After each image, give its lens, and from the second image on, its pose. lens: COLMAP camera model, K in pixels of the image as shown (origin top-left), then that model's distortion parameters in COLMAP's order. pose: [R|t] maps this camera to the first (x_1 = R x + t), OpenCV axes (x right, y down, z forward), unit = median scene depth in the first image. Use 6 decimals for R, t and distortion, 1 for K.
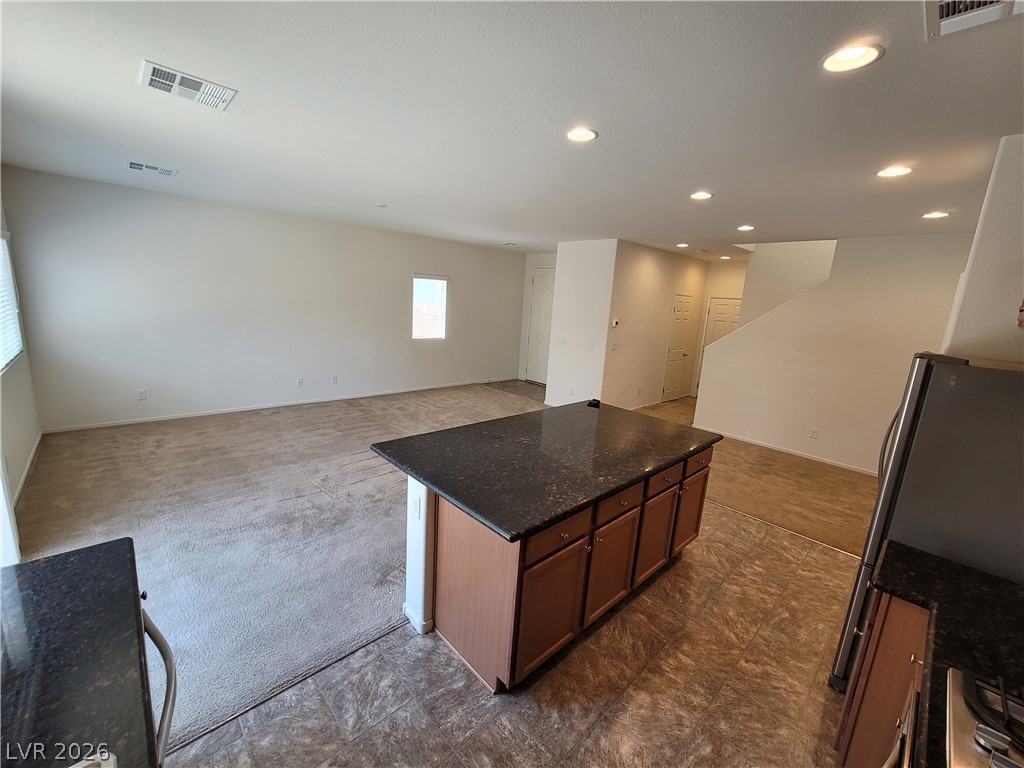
lens RADIAL K [[419.6, 0, 508.8], [0, 419.6, 382.6], [0, 0, 1]] dist [-0.003185, 0.000577]
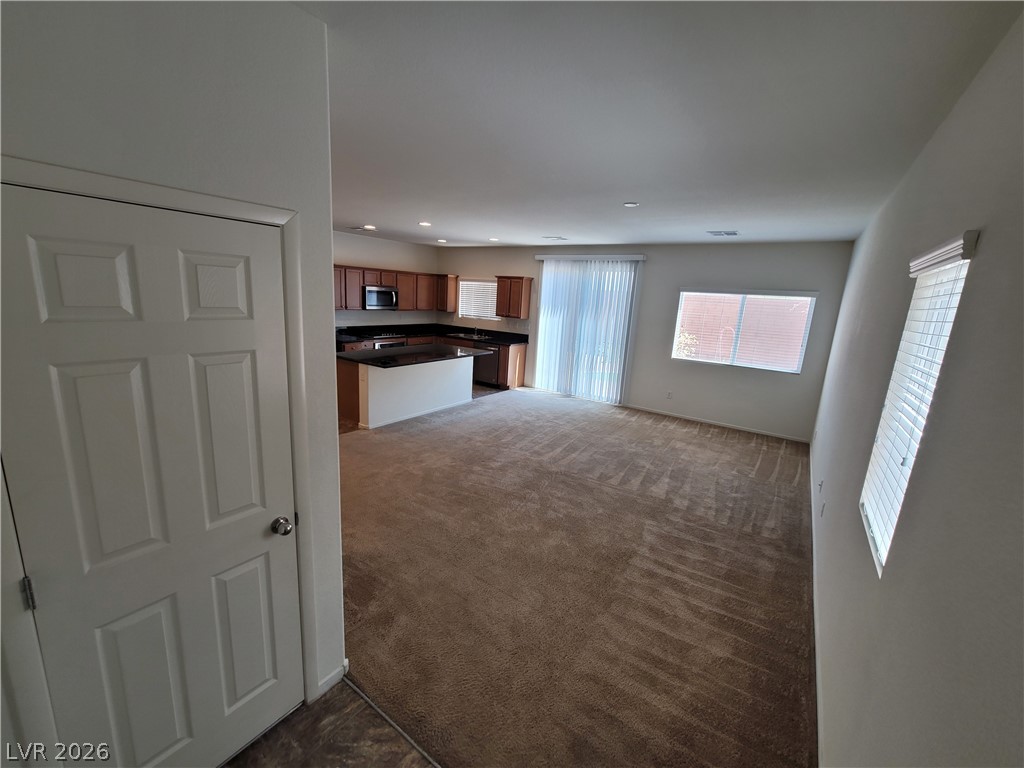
lens RADIAL K [[419.6, 0, 508.8], [0, 419.6, 382.6], [0, 0, 1]] dist [-0.003185, 0.000577]
pose [[-0.972446, -0.072449, -0.221587, 0.073874], [-0.154632, 0.911758, 0.380507, -0.324903], [0.174466, 0.404287, -0.897838, 1.581516]]
